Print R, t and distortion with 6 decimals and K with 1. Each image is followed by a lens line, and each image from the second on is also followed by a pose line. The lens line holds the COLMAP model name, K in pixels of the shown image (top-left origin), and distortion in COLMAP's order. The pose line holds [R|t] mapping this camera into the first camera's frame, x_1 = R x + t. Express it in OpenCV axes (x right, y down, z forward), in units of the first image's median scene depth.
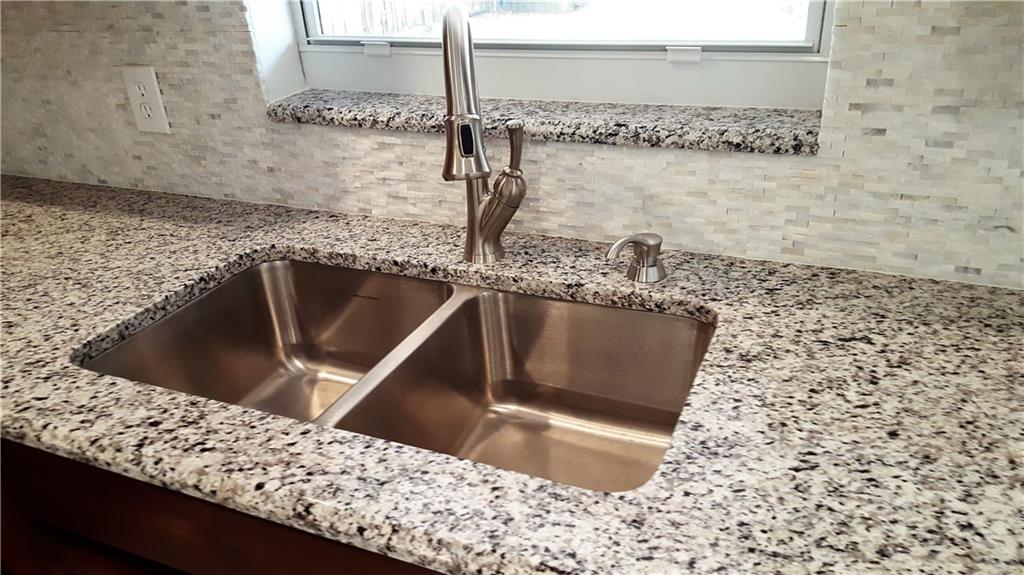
lens RADIAL K [[753.5, 0, 516.6], [0, 753.5, 293.6], [0, 0, 1]] dist [0.147651, -0.238311]
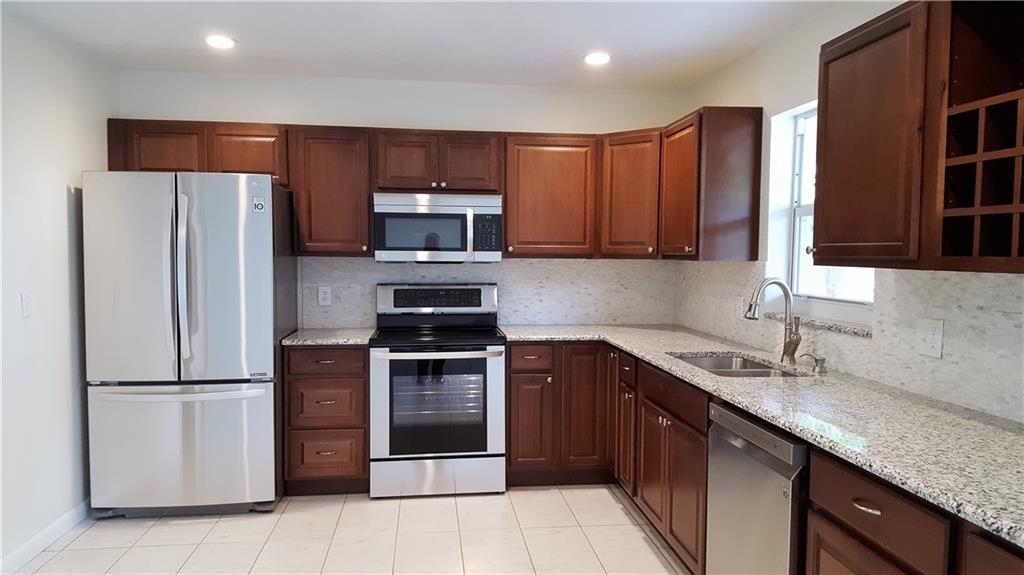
lens RADIAL K [[753.5, 0, 516.6], [0, 753.5, 293.6], [0, 0, 1]] dist [0.147651, -0.238311]
pose [[0.498125, 0.103813, -0.860868, 1.927616], [-0.420344, 0.897263, -0.135022, 0.541279], [0.758408, 0.429118, 0.490586, -1.303849]]
